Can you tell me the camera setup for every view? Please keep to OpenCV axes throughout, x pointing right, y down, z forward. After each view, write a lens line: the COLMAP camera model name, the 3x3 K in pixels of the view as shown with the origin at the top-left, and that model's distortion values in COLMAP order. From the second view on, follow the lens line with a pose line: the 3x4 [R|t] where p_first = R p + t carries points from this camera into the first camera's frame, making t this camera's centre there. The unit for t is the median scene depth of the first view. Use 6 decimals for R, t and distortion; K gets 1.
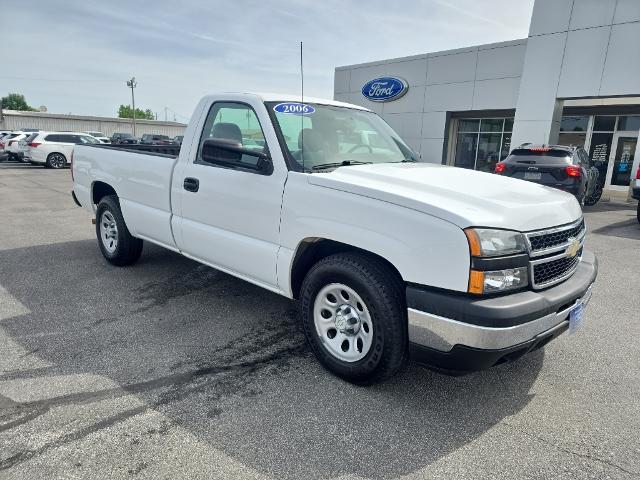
lens RADIAL K [[426.8, 0, 320.0], [0, 426.8, 240.0], [0, 0, 1]] dist [0.046106, -0.050838]
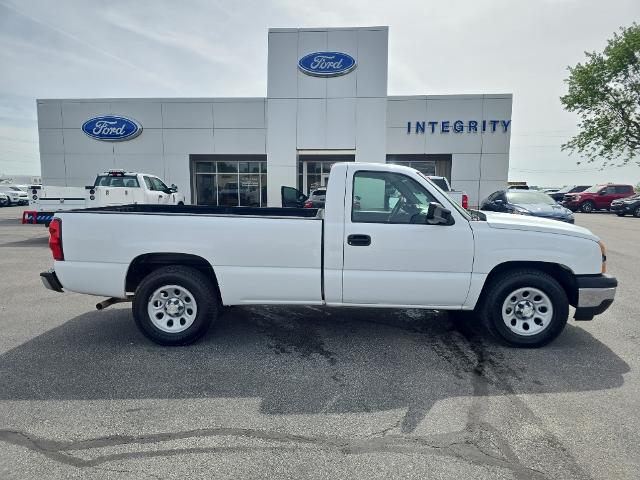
lens RADIAL K [[426.8, 0, 320.0], [0, 426.8, 240.0], [0, 0, 1]] dist [0.046106, -0.050838]
pose [[0.741761, -0.113490, 0.660992, -0.974253], [0.166682, 0.985850, -0.017783, -0.107345], [-0.649621, 0.123366, 0.750182, 0.164055]]
